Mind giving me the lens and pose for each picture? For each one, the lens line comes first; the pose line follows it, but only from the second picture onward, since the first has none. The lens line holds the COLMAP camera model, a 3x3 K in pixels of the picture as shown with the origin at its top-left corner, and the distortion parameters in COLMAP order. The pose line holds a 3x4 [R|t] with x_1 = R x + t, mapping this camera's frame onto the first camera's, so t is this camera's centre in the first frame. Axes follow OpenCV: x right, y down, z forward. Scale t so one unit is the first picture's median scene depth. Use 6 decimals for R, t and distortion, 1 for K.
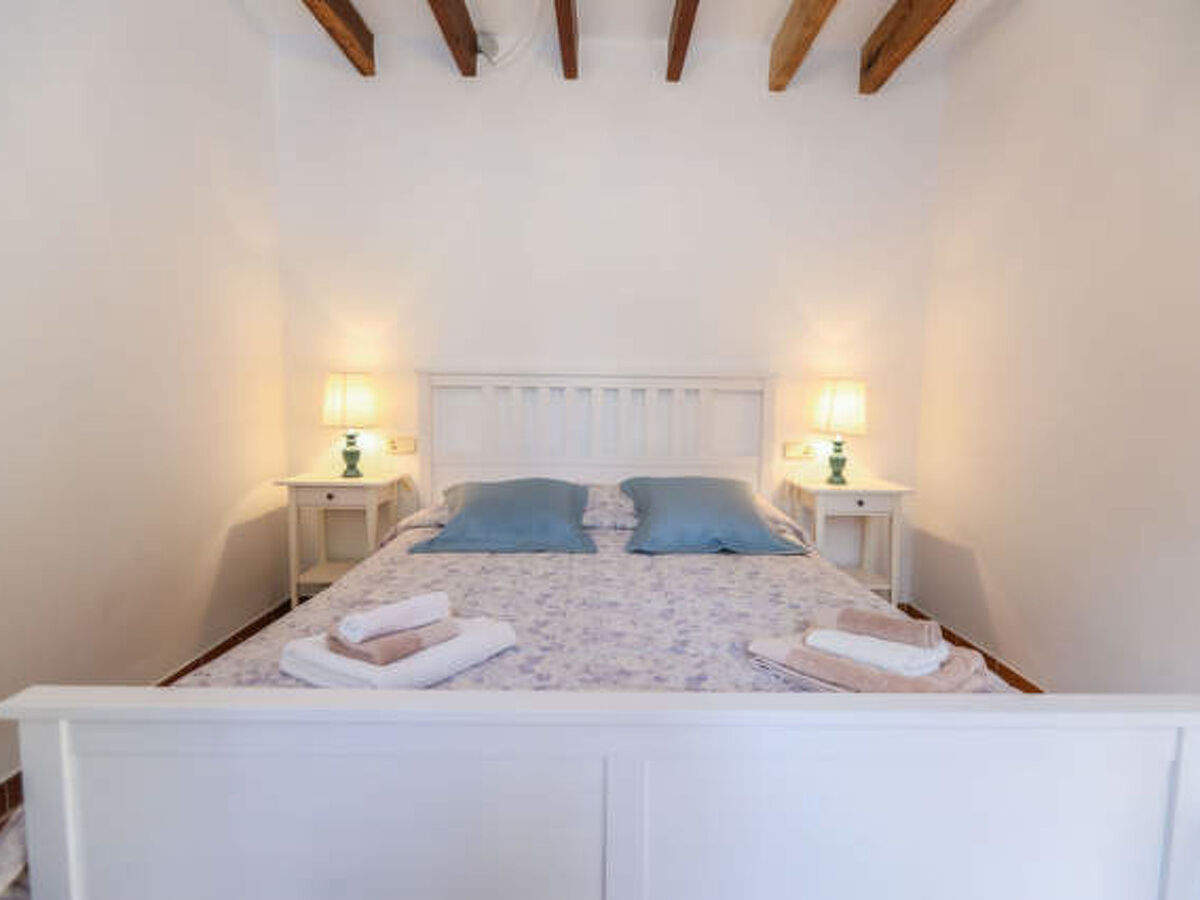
lens RADIAL K [[604.0, 0, 604.0], [0, 604.0, 447.8], [0, 0, 1]] dist [0.001975, 0.001416]
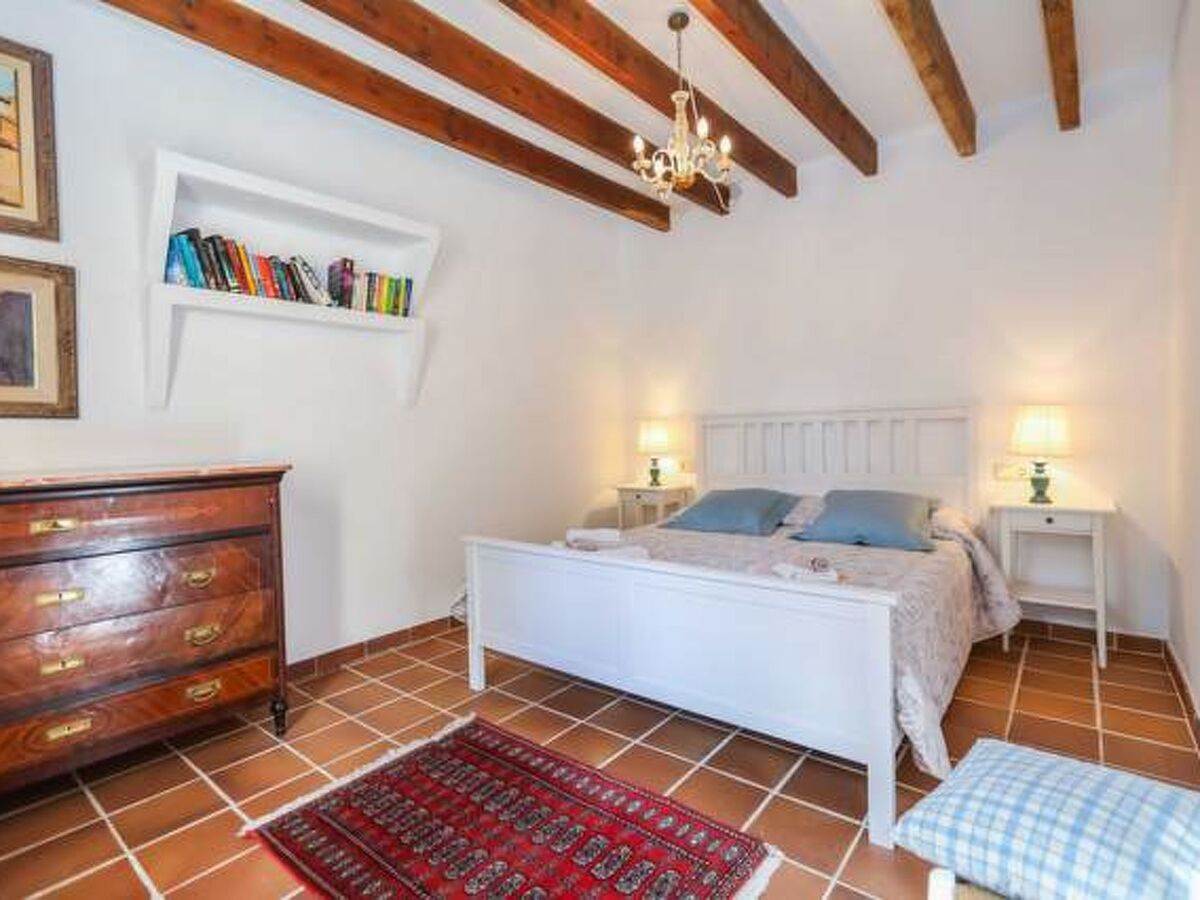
lens RADIAL K [[604.0, 0, 604.0], [0, 604.0, 447.8], [0, 0, 1]] dist [0.001975, 0.001416]
pose [[0.772444, -0.018167, -0.634823, 0.468794], [-0.016922, 0.998647, -0.049171, 0.028405], [0.634857, 0.048724, 0.771092, -0.292065]]
